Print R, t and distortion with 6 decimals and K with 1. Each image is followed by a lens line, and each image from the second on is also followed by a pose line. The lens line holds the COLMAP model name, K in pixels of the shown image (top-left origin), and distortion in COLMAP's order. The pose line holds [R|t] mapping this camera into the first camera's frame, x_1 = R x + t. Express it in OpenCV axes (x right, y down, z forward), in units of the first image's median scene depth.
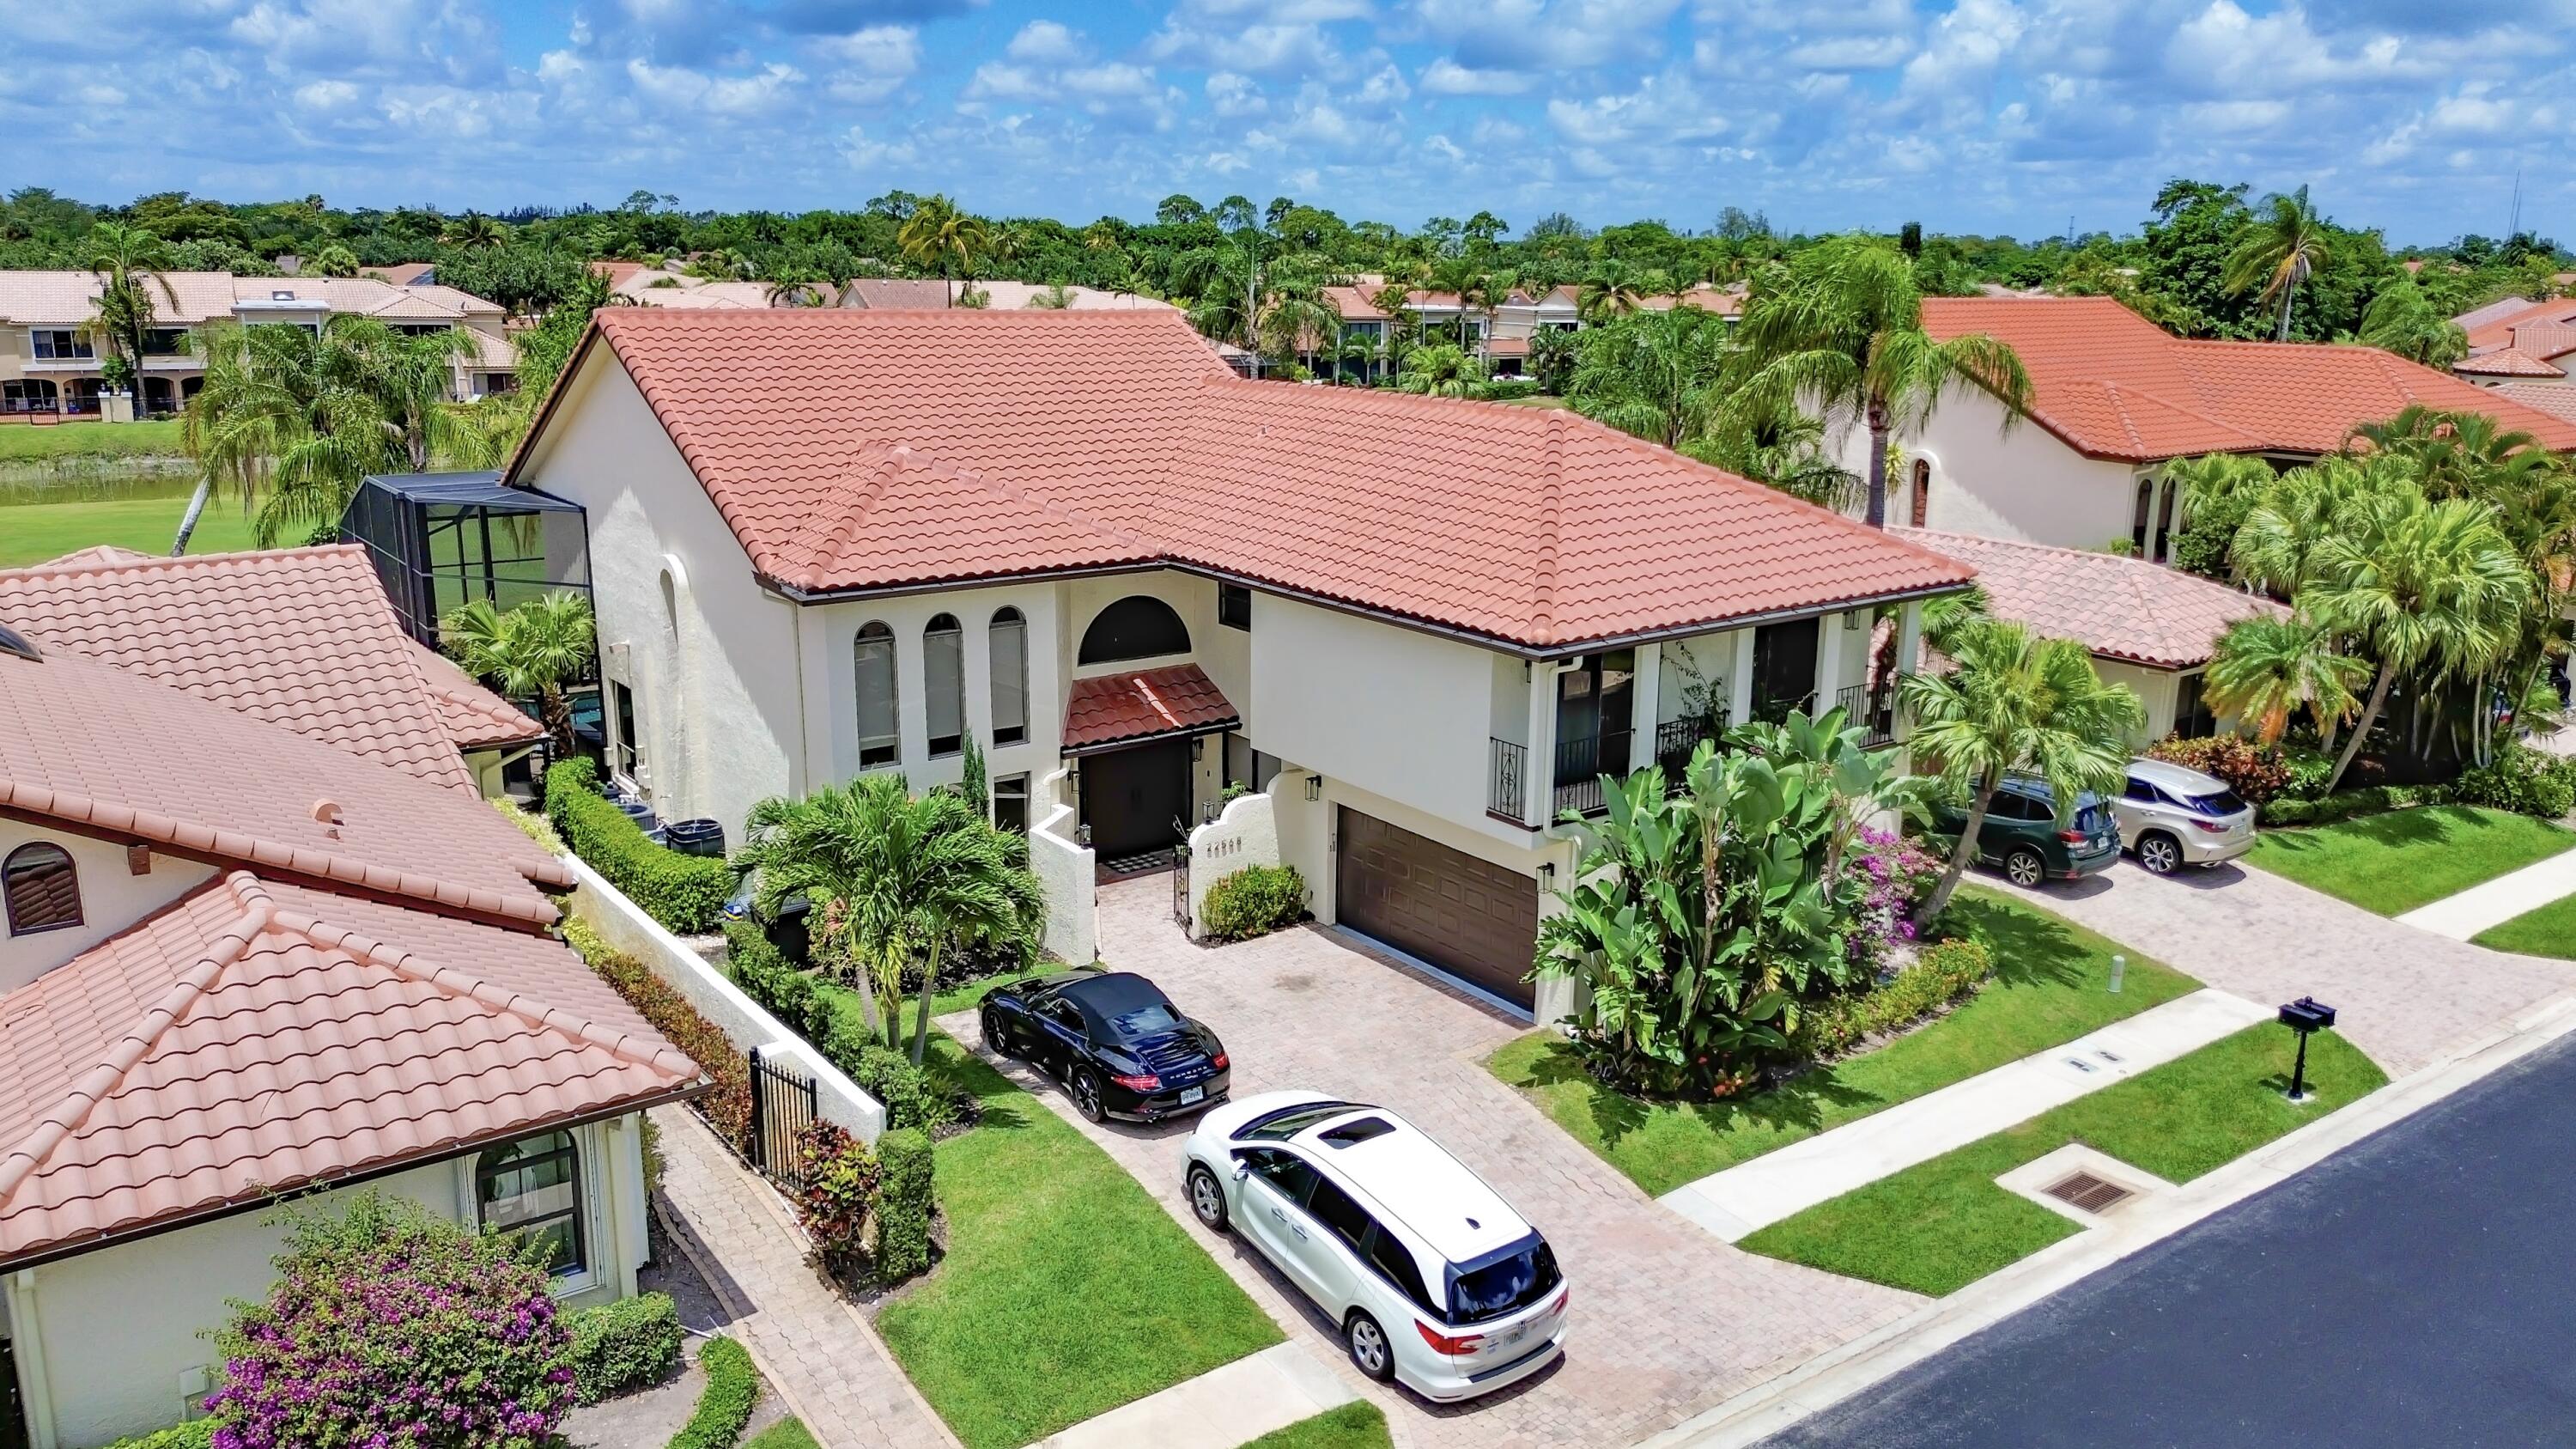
lens RADIAL K [[1820.5, 0, 1333.6], [0, 1820.5, 689.5], [0, 0, 1]] dist [0.094316, -0.105700]
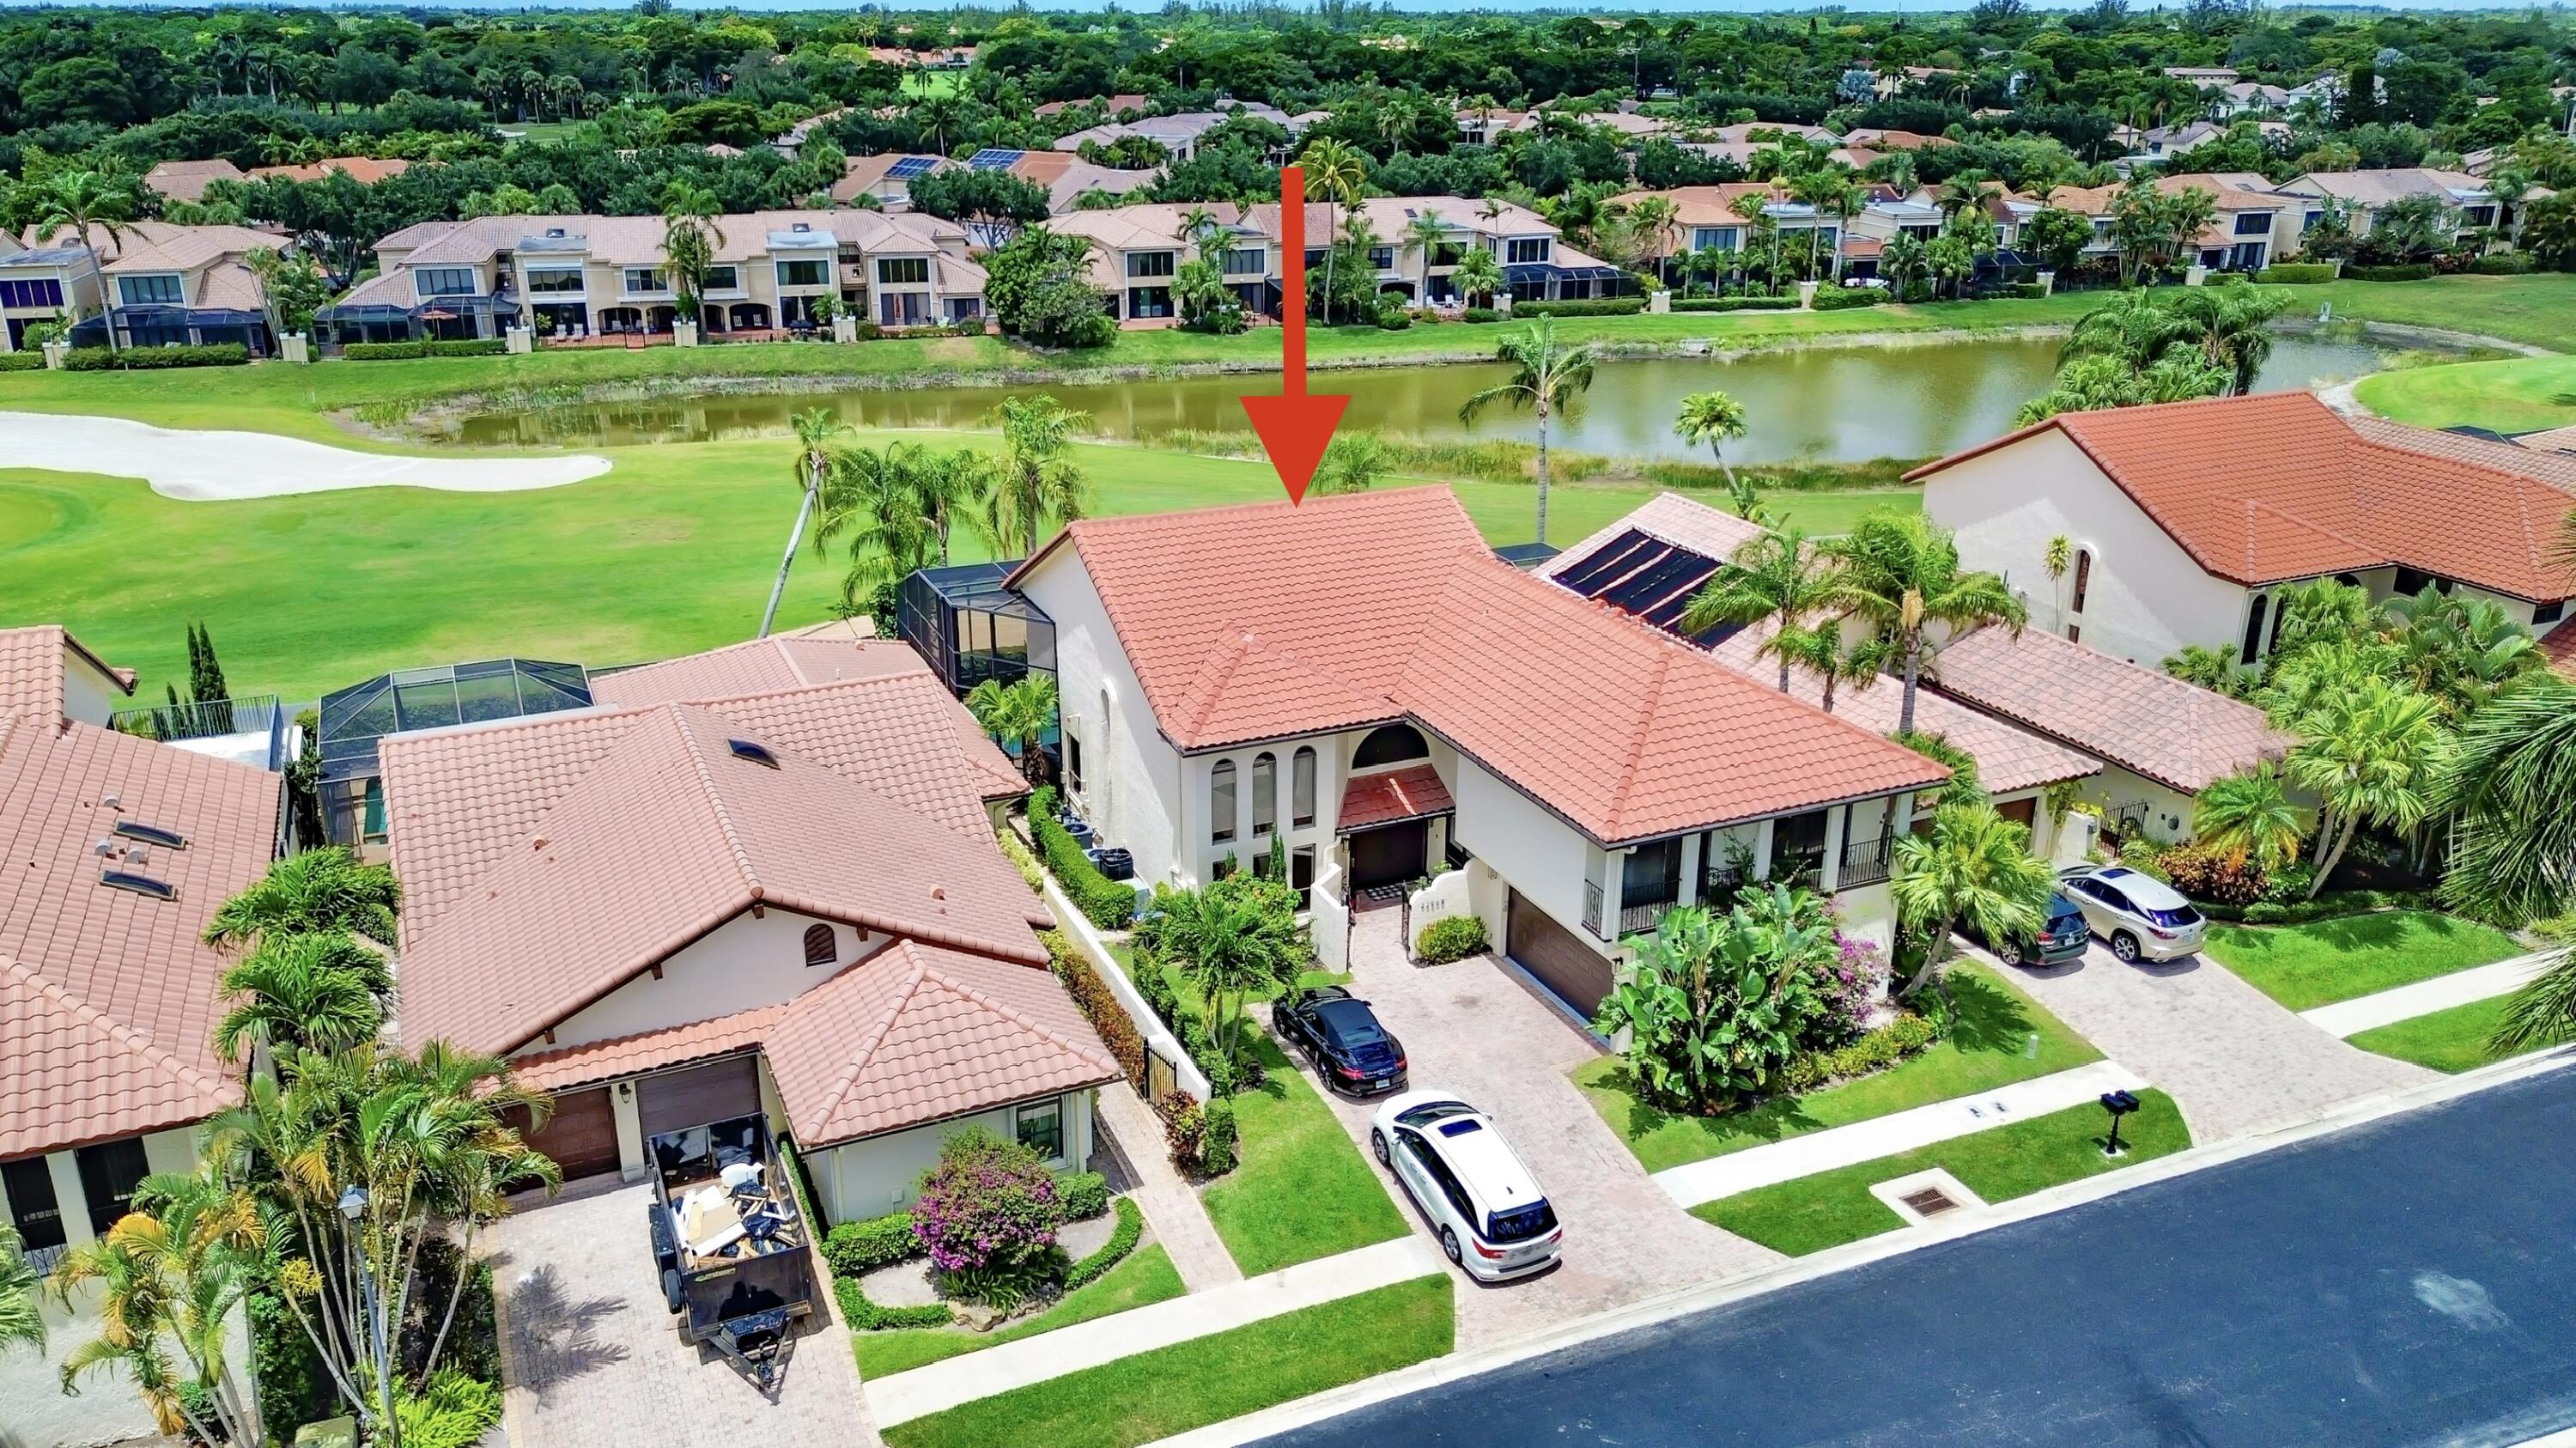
lens RADIAL K [[1820.4, 0, 1333.6], [0, 1820.4, 689.0], [0, 0, 1]] dist [0.094316, -0.105700]
pose [[0.977126, 0.074951, -0.199015, 0.180217], [-0.051072, 0.991151, 0.122525, -0.334405], [0.206437, -0.109558, 0.972307, -0.611893]]
